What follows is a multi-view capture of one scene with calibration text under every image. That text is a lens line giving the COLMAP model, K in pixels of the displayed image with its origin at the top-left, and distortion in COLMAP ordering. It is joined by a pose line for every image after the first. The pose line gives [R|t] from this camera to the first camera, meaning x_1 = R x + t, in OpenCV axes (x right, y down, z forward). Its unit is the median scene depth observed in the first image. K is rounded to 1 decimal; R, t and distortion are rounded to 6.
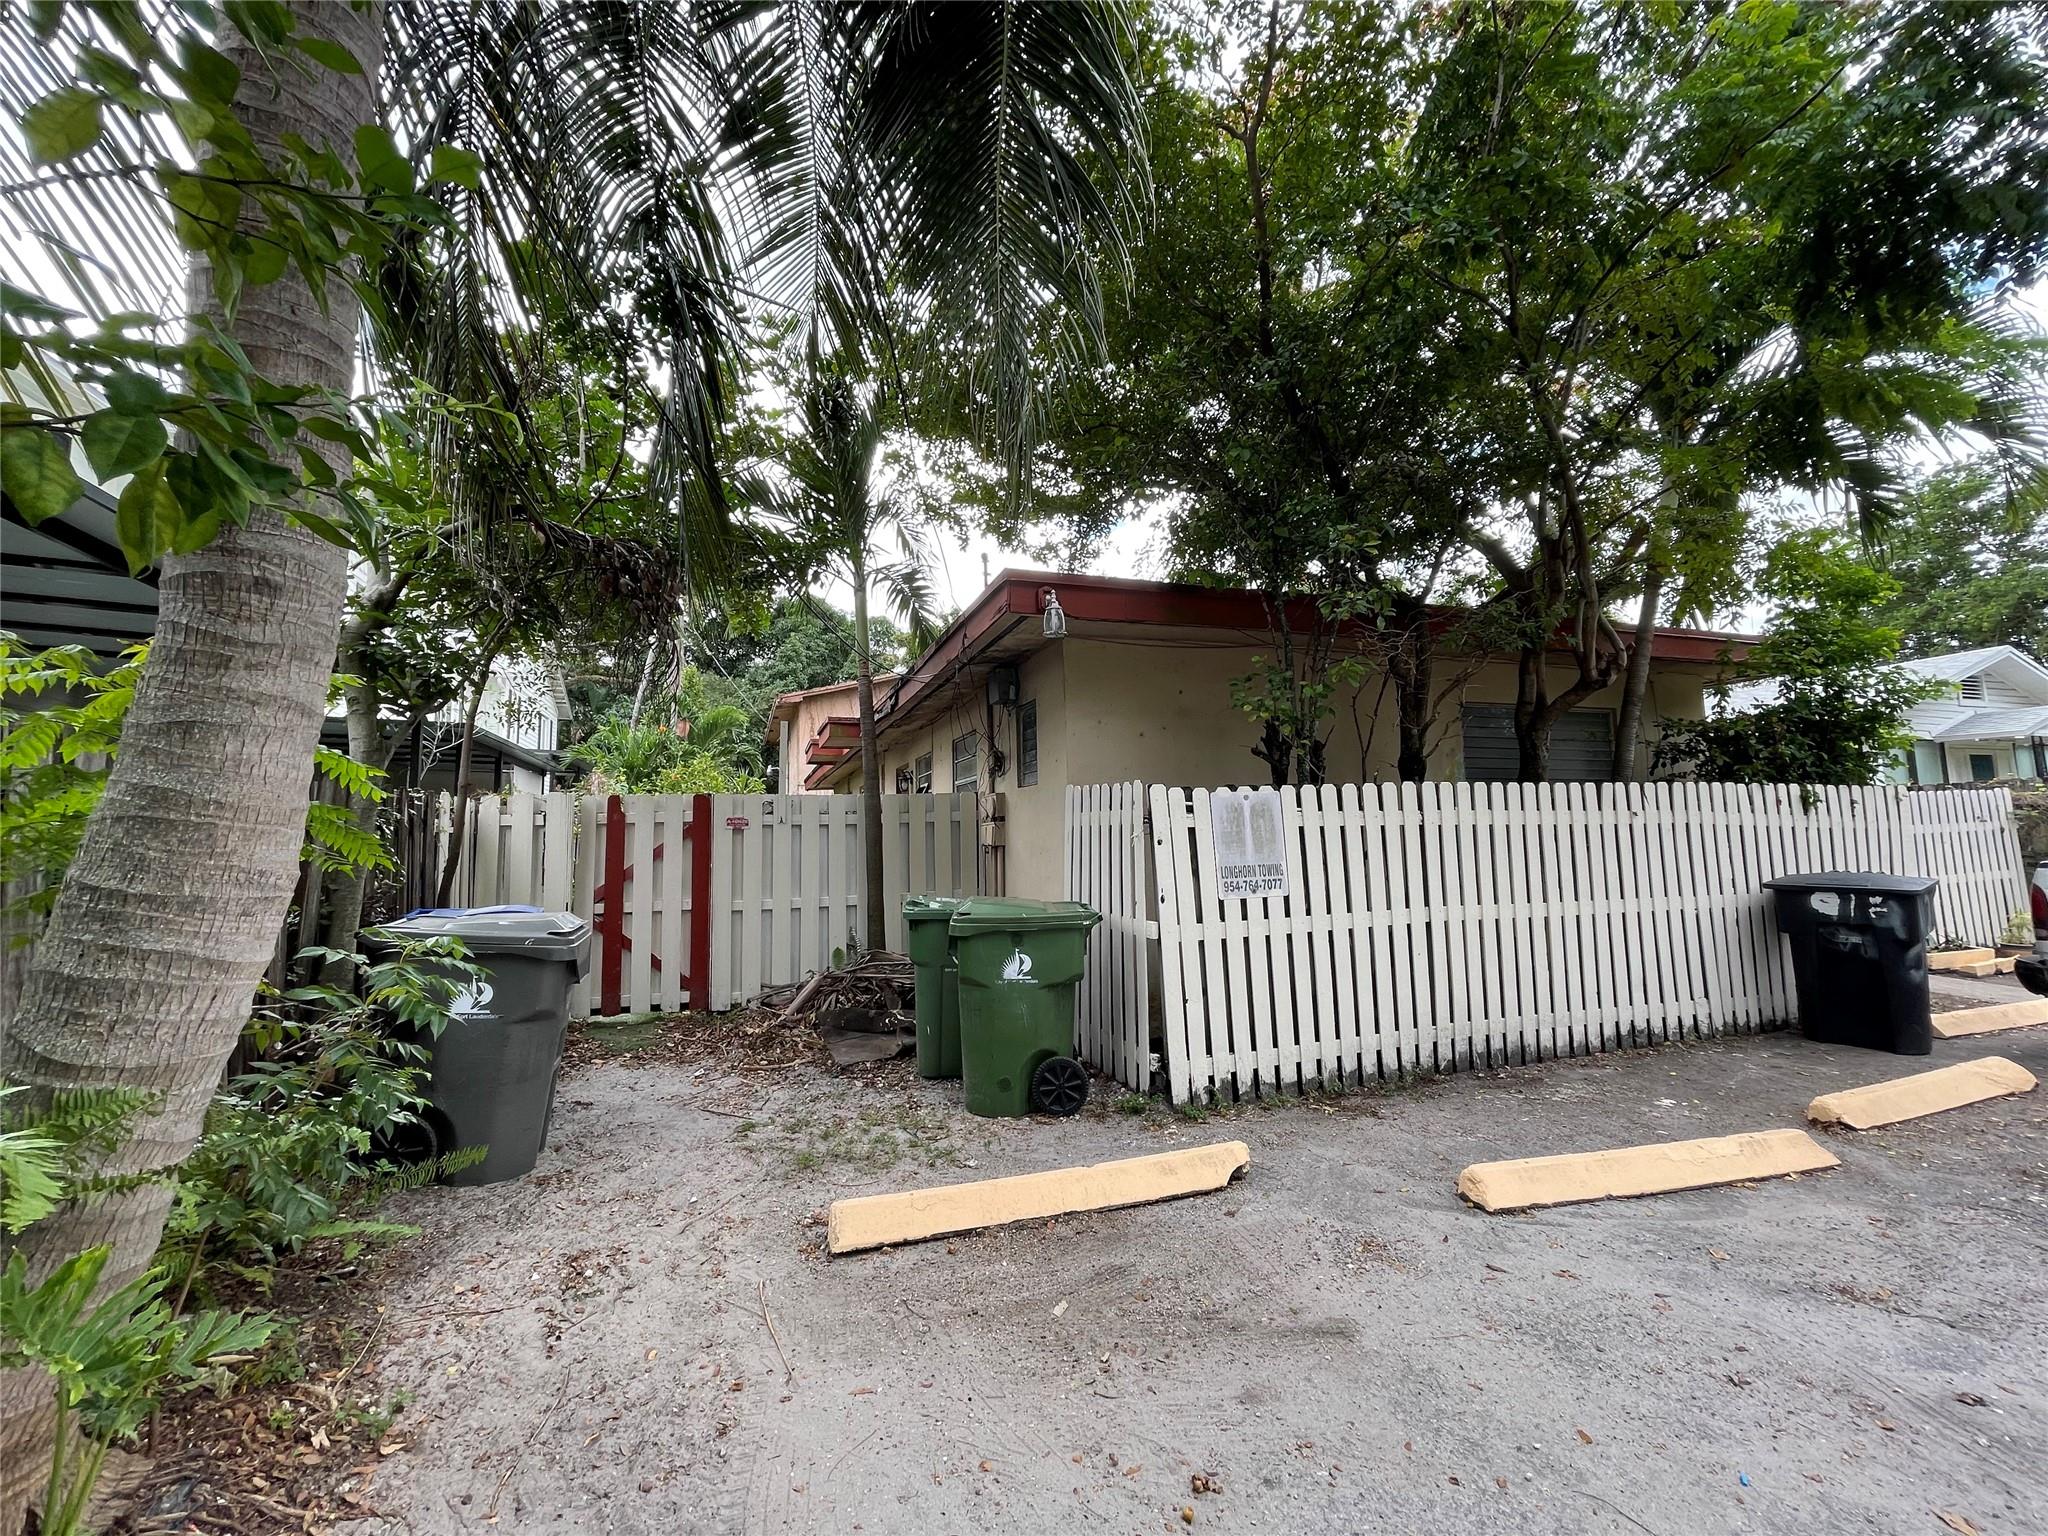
lens RADIAL K [[821.1, 0, 1003.4], [0, 821.1, 754.8], [0, 0, 1]] dist [-0.001996, -0.000113]
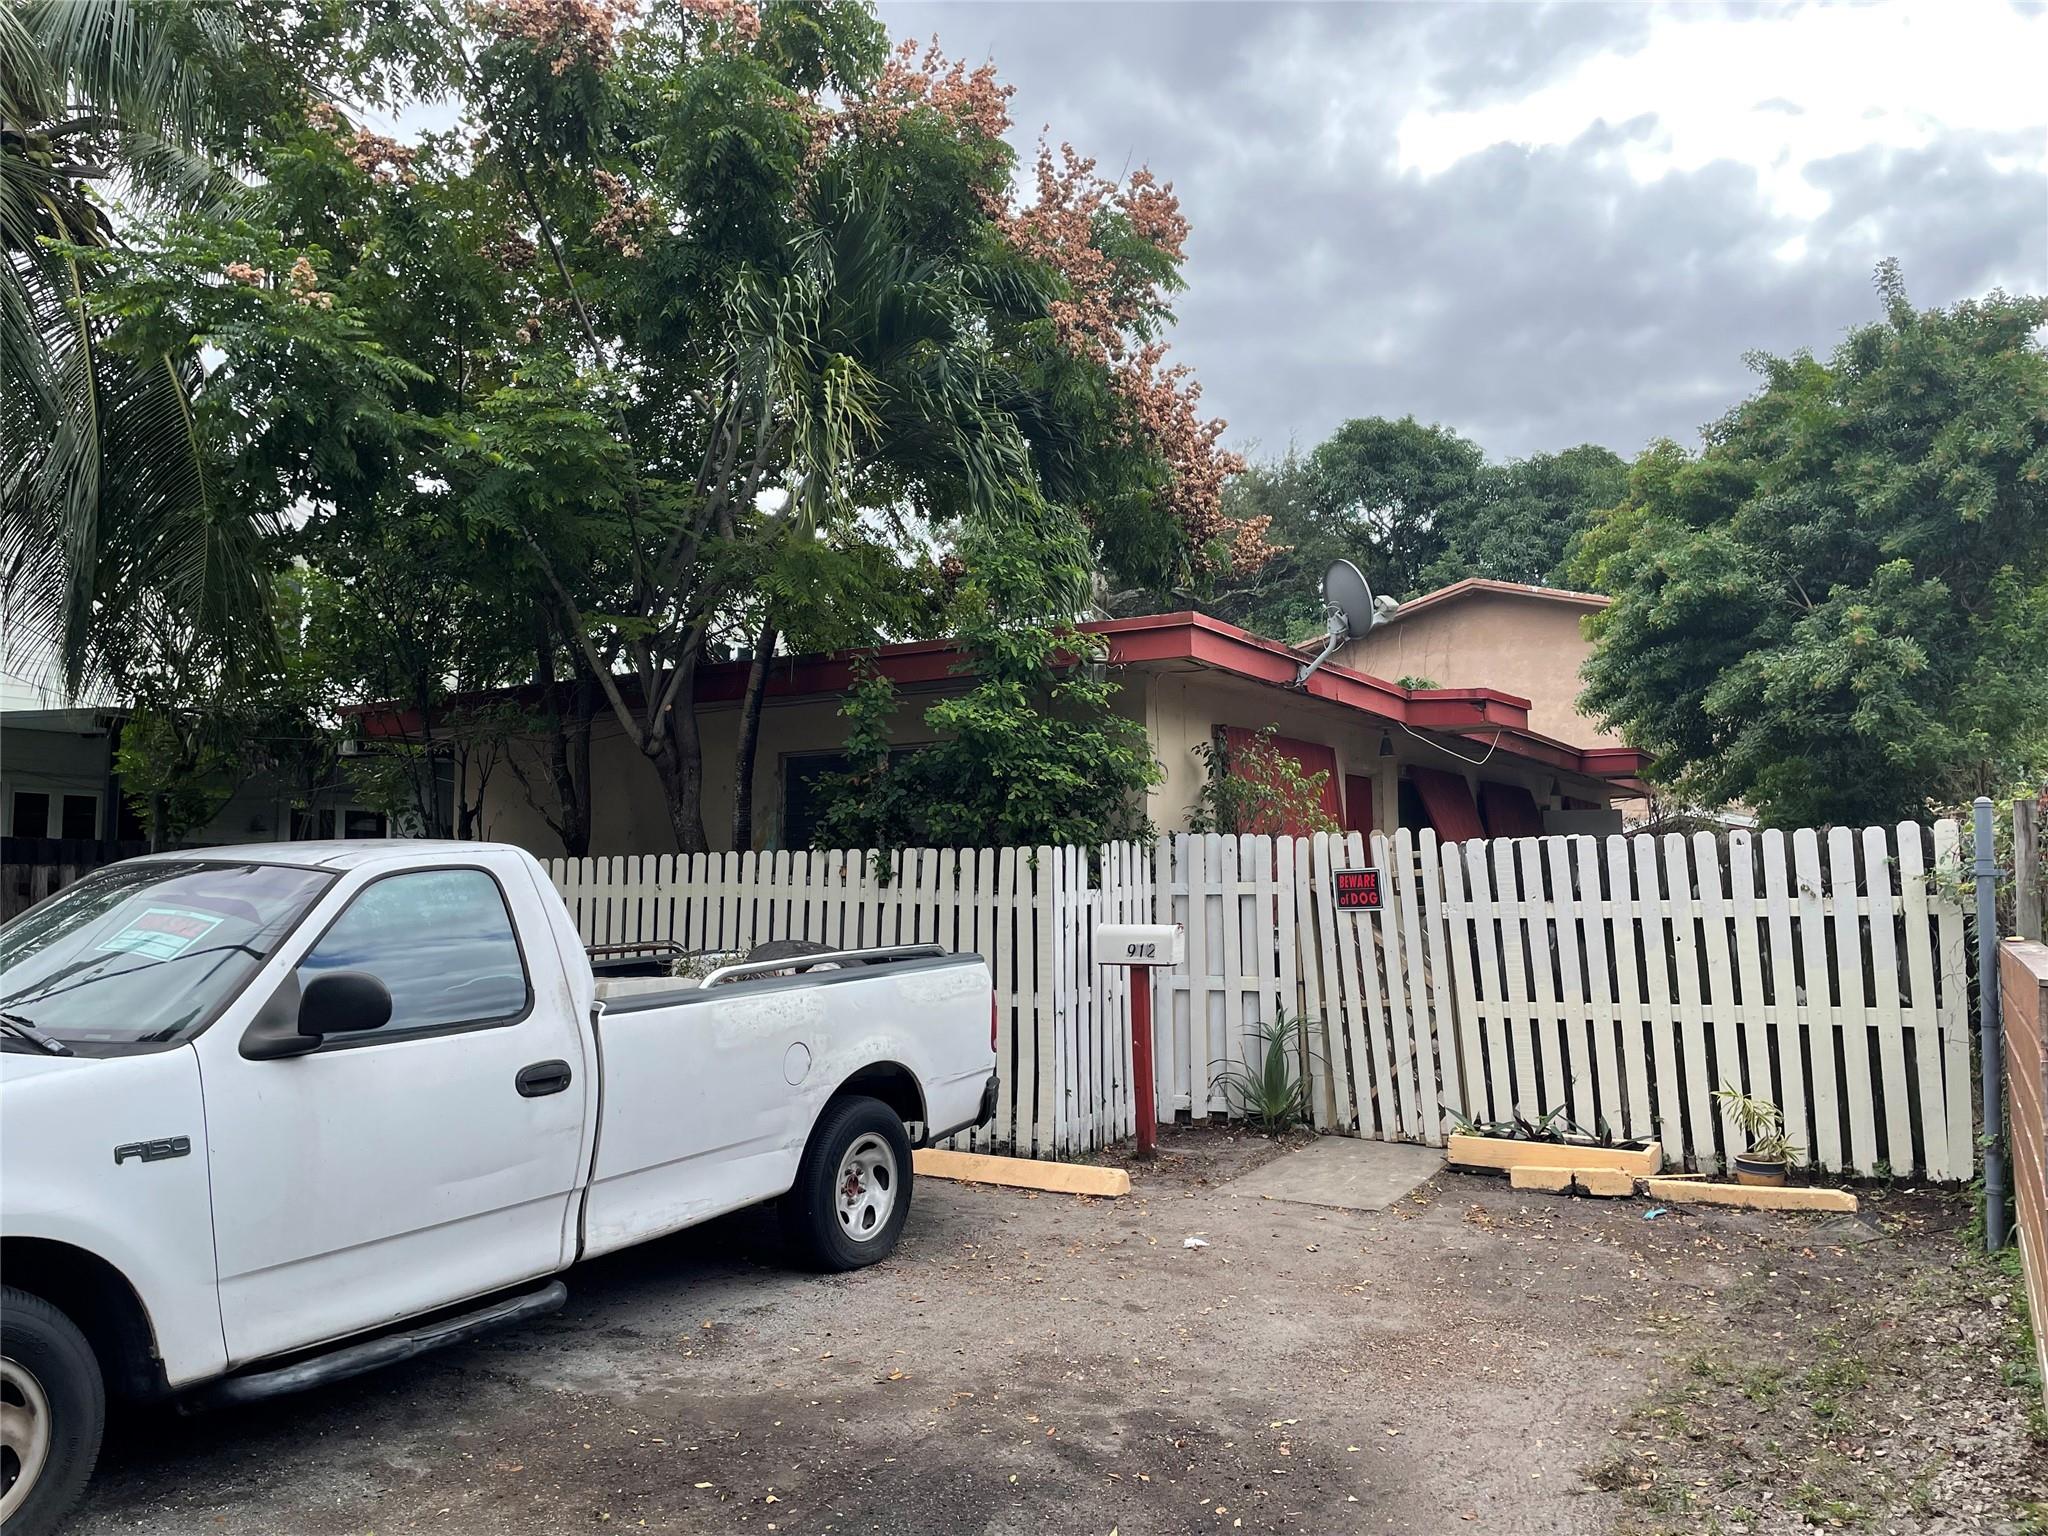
lens RADIAL K [[1547.8, 0, 1026.4], [0, 1547.8, 752.4], [0, 0, 1]] dist [0.075070, -0.076327]
pose [[0.651271, -0.053522, -0.756956, 2.938502], [0.073667, 0.997257, -0.007132, -0.050700], [0.755261, -0.051118, 0.653427, 0.171762]]
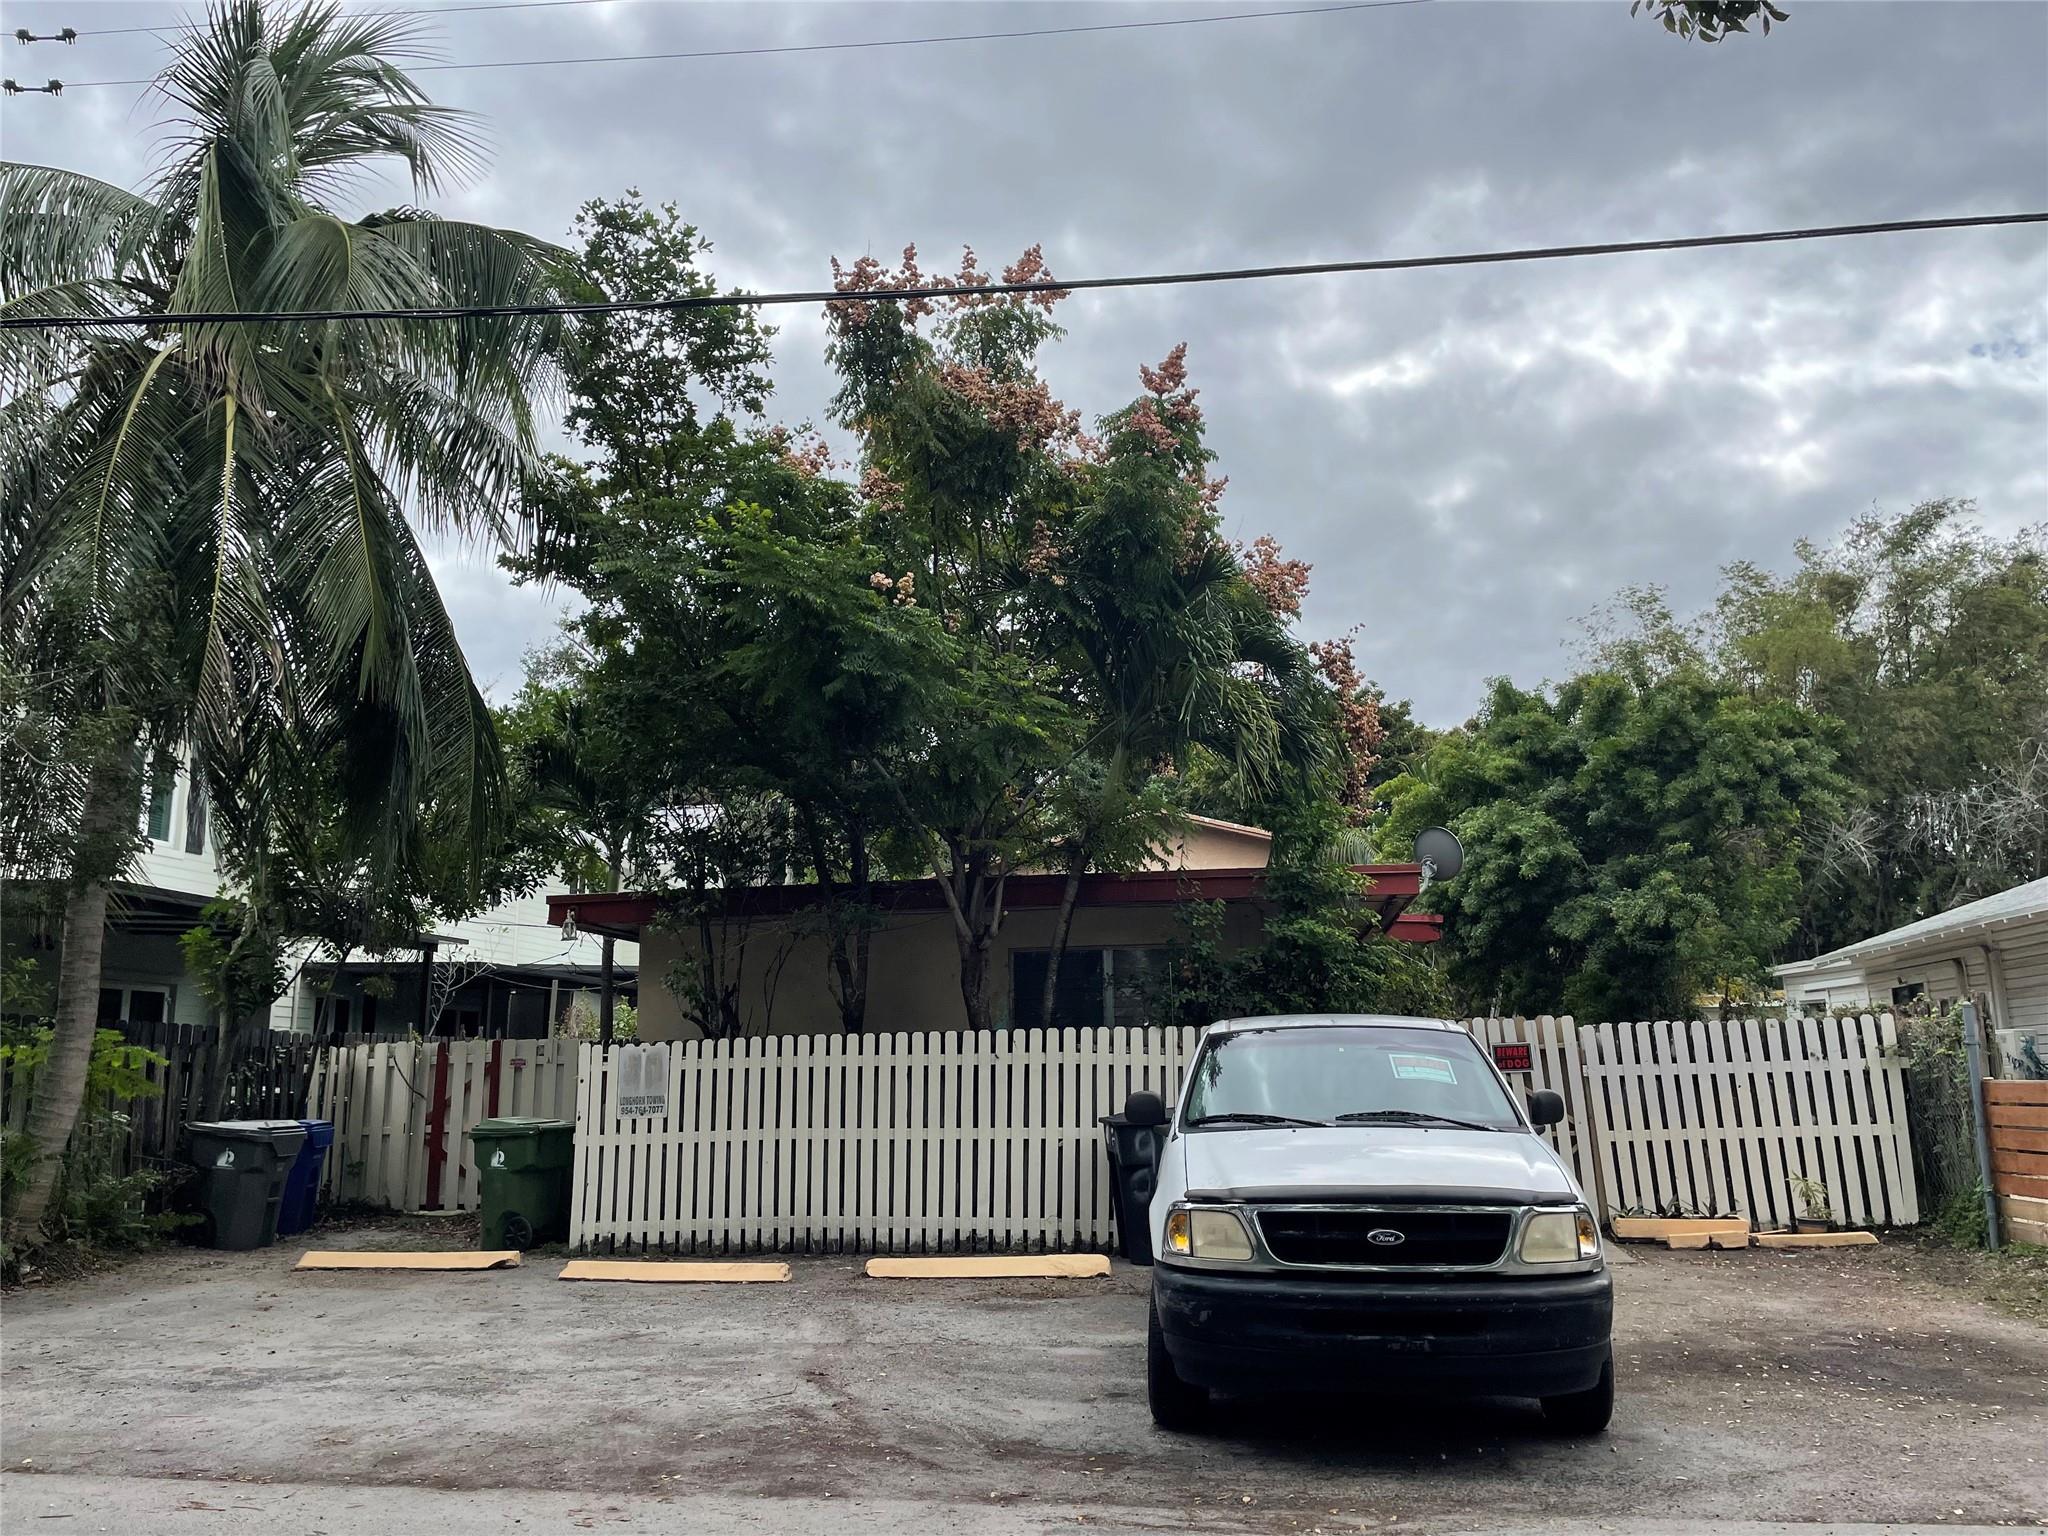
lens RADIAL K [[1546.6, 0, 1029.9], [0, 1546.6, 743.2], [0, 0, 1]] dist [0.094840, -0.121893]
pose [[0.893609, -0.088752, -0.439985, 2.253028], [0.044709, 0.992981, -0.109495, -0.164579], [0.446615, 0.078175, 0.891305, -1.291139]]
